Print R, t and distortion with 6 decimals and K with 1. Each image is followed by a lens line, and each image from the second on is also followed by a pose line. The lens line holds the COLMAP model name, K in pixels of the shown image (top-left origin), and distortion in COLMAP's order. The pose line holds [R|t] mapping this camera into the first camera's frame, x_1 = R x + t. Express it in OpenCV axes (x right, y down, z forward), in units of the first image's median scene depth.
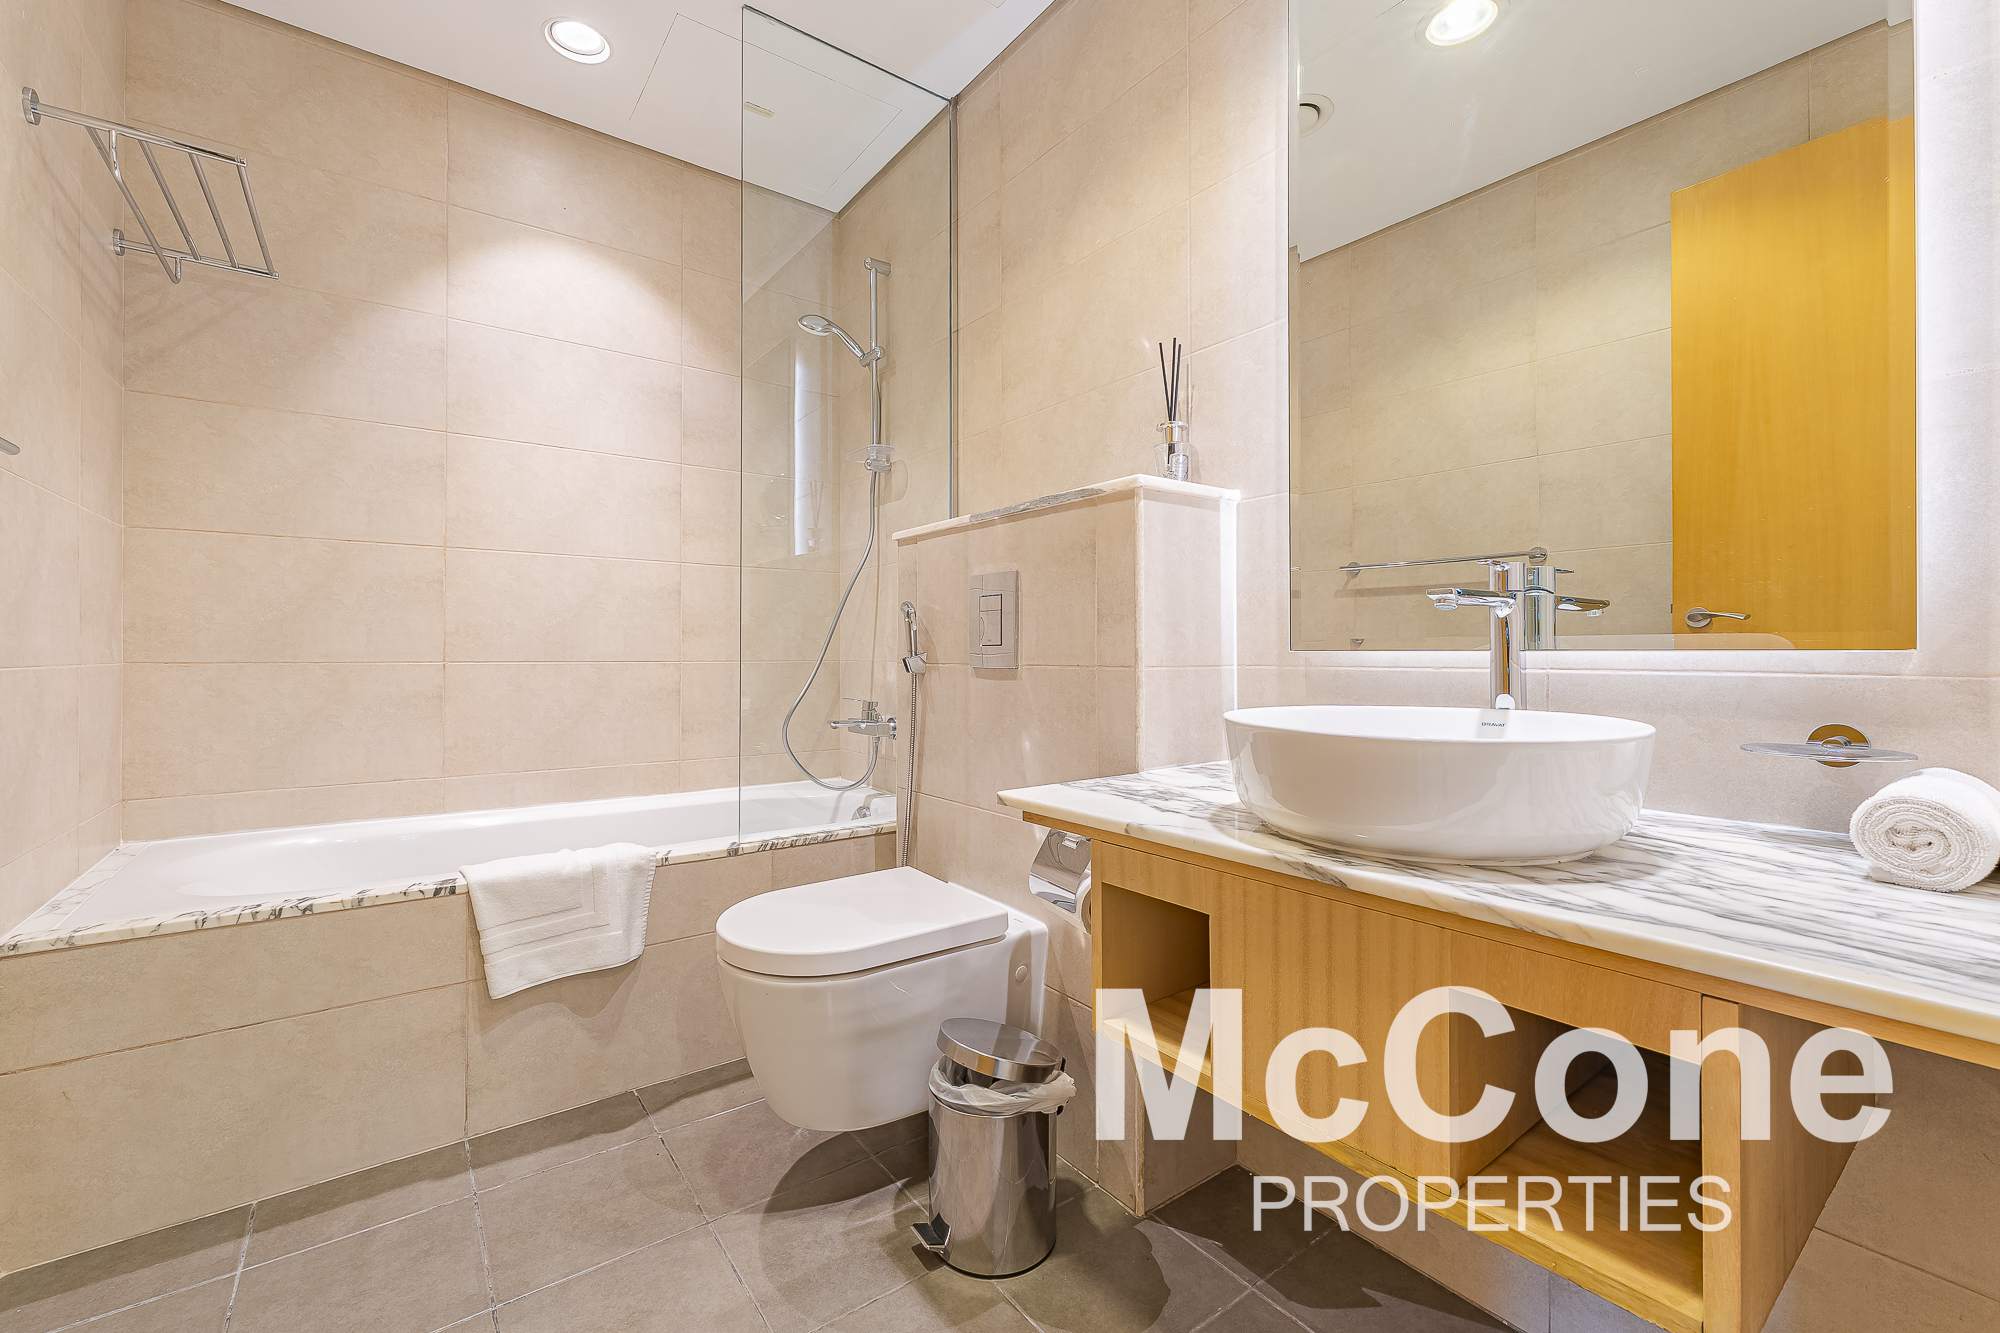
lens RADIAL K [[800.4, 0, 1001.8], [0, 800.4, 655.6], [0, 0, 1]] dist [-0.001596, 0.000221]
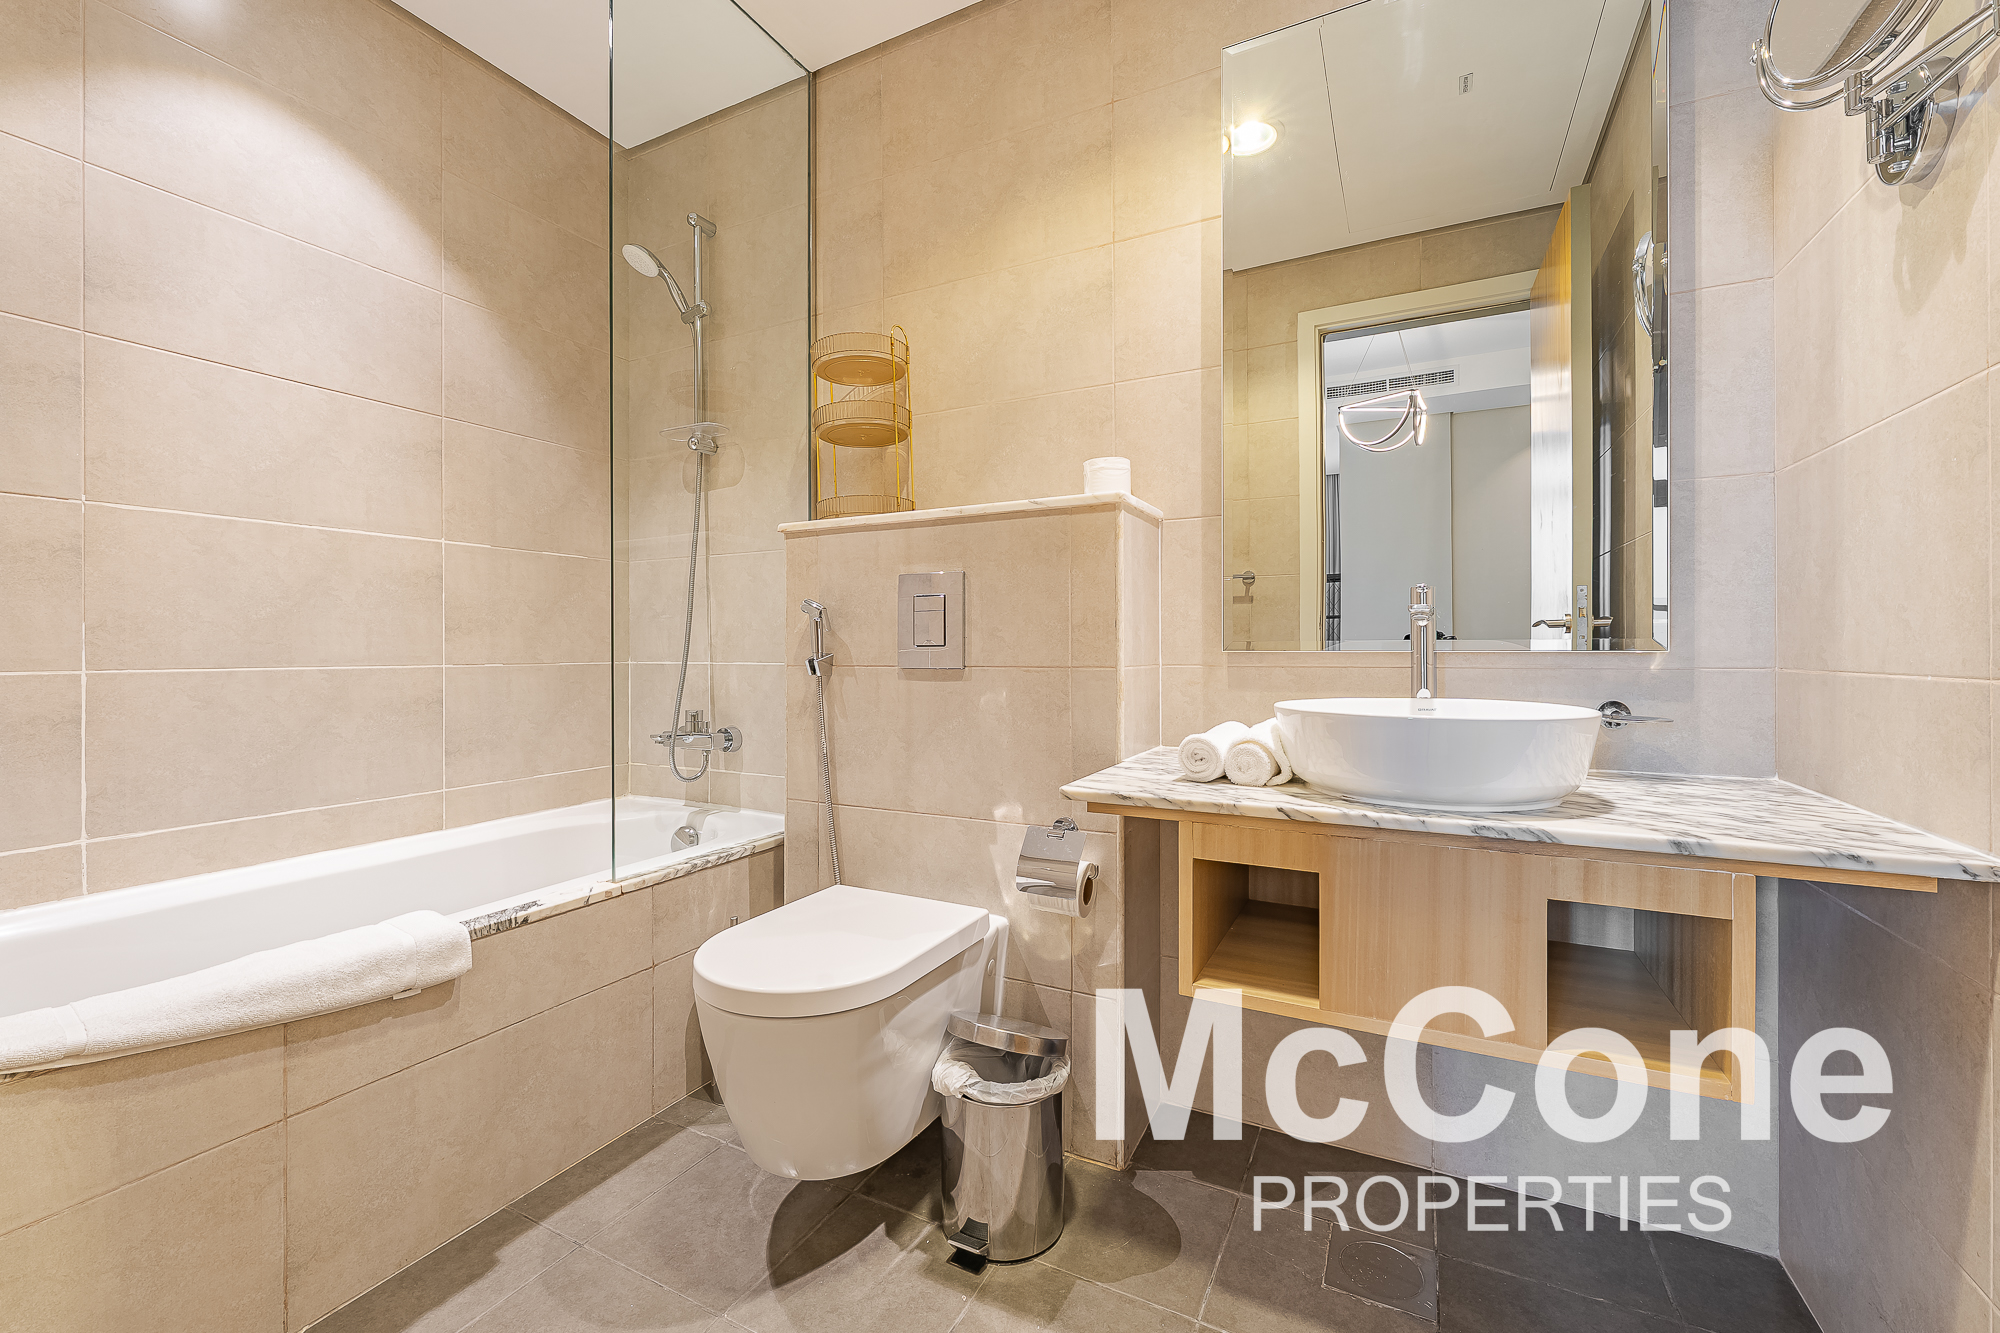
lens RADIAL K [[800.4, 0, 997.4], [0, 800.4, 663.8], [0, 0, 1]] dist [-0.001596, 0.000221]
pose [[0.907951, -0.001750, 0.419073, -0.402016], [0.000346, 0.999994, 0.003426, 0.006969], [-0.419077, -0.002966, 0.907946, 0.075773]]
